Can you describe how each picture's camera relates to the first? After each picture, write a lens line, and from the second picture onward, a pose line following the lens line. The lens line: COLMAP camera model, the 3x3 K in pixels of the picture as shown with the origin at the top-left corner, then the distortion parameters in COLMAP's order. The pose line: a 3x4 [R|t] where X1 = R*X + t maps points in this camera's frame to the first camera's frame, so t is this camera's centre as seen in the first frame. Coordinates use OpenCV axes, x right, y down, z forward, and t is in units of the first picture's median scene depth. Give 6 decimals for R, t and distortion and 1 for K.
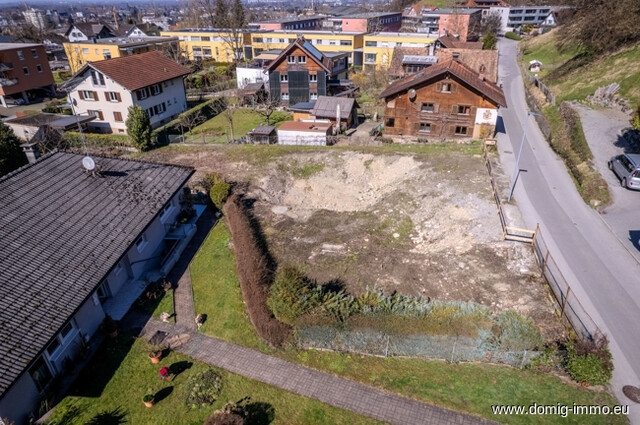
lens RADIAL K [[412.7, 0, 322.3], [0, 412.7, 214.8], [0, 0, 1]] dist [-0.079855, 0.074363]
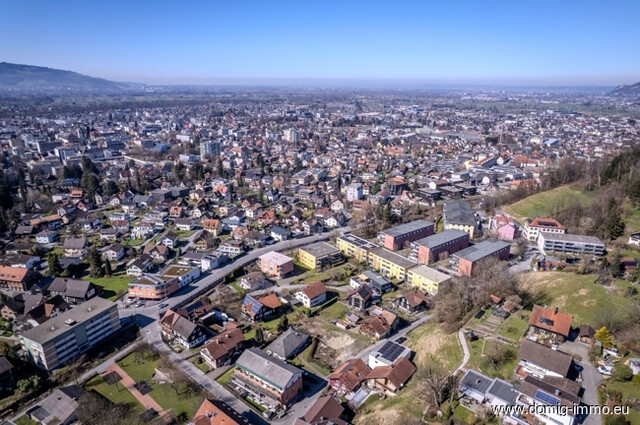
lens RADIAL K [[412.7, 0, 322.3], [0, 412.7, 214.8], [0, 0, 1]] dist [-0.079855, 0.074363]
pose [[0.881006, 0.165228, -0.443315, 1.259995], [-0.242514, 0.962281, -0.123299, -0.618973], [0.406221, 0.216138, 0.887845, -2.654309]]
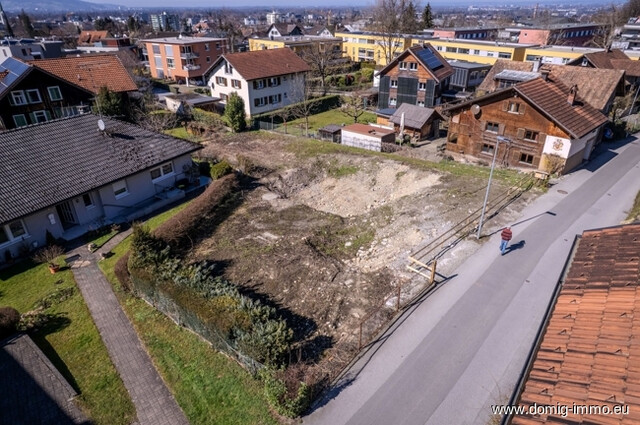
lens RADIAL K [[412.7, 0, 322.3], [0, 412.7, 214.8], [0, 0, 1]] dist [-0.079855, 0.074363]
pose [[0.888429, 0.219331, -0.403223, 0.266710], [-0.224533, 0.973838, 0.034995, -0.020070], [0.400349, 0.059446, 0.914433, 0.041104]]
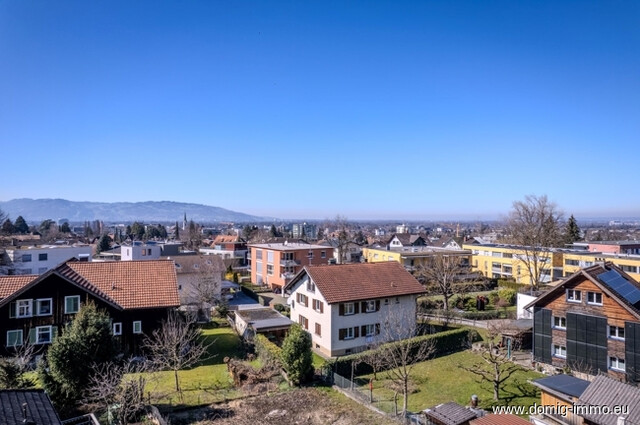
lens RADIAL K [[412.7, 0, 322.3], [0, 412.7, 214.8], [0, 0, 1]] dist [-0.079855, 0.074363]
pose [[0.709093, 0.009475, -0.705051, 0.097680], [-0.347252, 0.874940, -0.337485, -0.172008], [0.613680, 0.484139, 0.623704, 0.377410]]
